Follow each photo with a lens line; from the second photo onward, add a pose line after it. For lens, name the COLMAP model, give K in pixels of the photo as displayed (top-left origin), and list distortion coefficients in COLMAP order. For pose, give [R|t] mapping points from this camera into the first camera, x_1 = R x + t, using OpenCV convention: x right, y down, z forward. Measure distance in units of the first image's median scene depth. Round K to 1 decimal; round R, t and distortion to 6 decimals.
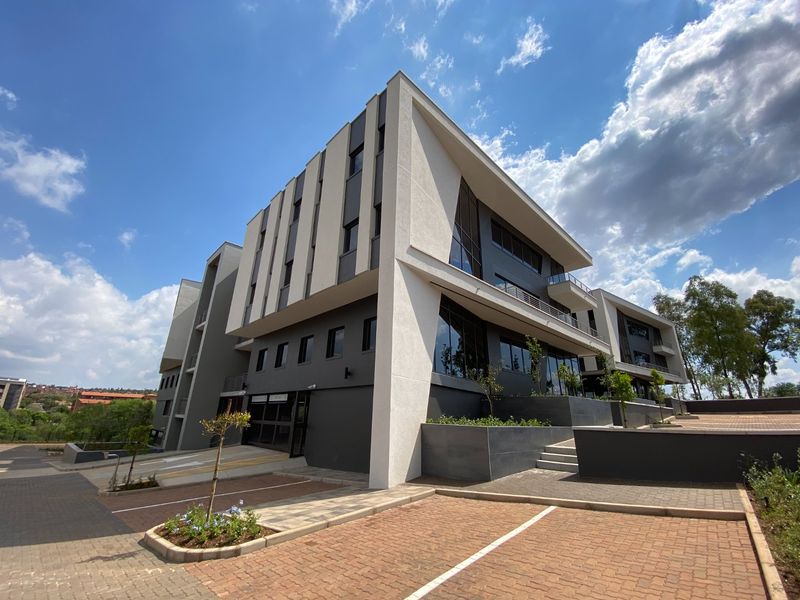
lens RADIAL K [[330.4, 0, 400.0], [0, 330.4, 300.0], [0, 0, 1]] dist [0.000851, 0.000111]
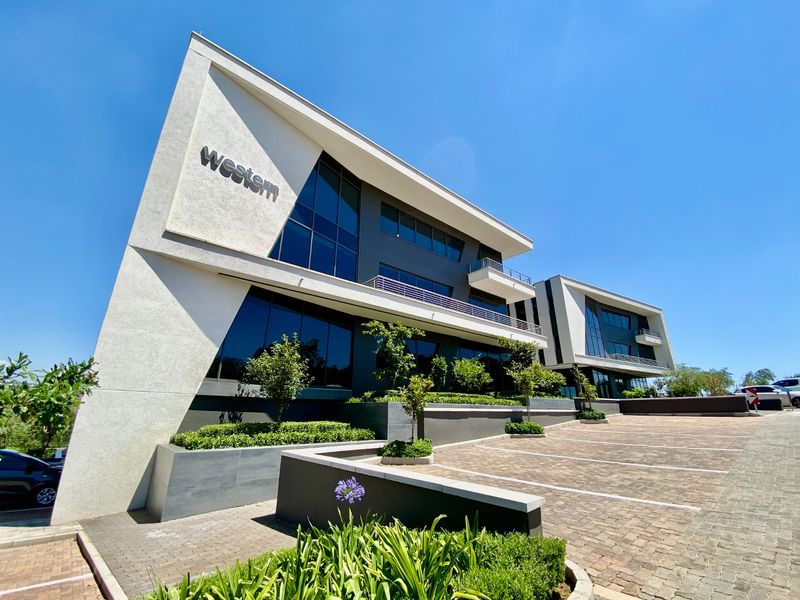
lens RADIAL K [[330.4, 0, 400.0], [0, 330.4, 300.0], [0, 0, 1]] dist [0.000851, 0.000111]
pose [[0.998269, -0.024142, -0.053623, 0.542154], [0.025173, 0.999509, 0.018640, 0.010513], [0.053147, -0.019958, 0.998387, 0.141701]]
